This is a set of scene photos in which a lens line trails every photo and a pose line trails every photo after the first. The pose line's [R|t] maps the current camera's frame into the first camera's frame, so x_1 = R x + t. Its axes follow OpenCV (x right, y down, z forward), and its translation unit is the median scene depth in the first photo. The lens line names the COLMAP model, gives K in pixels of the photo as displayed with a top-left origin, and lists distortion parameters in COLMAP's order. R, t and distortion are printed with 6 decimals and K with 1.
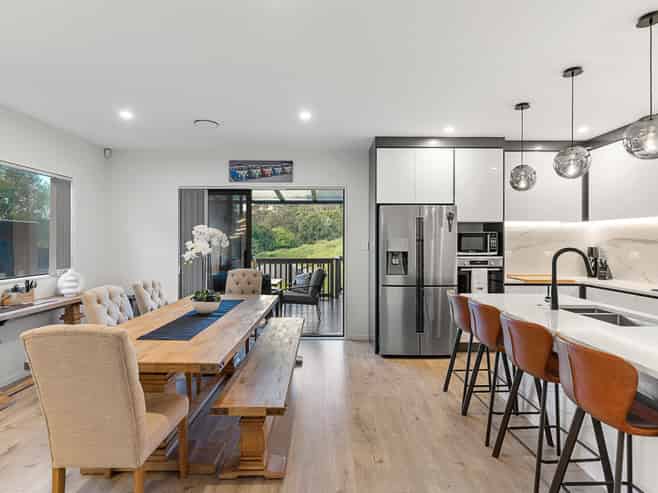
lens RADIAL K [[351.3, 0, 329.0], [0, 351.3, 246.5], [0, 0, 1]] dist [0.054433, 0.000265]
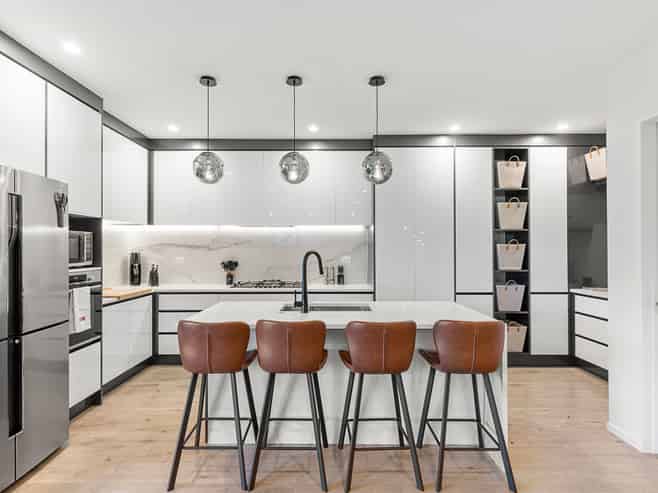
lens RADIAL K [[351.3, 0, 329.0], [0, 351.3, 246.5], [0, 0, 1]] dist [0.054433, 0.000265]
pose [[0.199908, 0.001428, 0.979814, -0.129786], [0.017101, 0.999842, -0.004946, -0.001951], [-0.979665, 0.017745, 0.199852, 0.404837]]
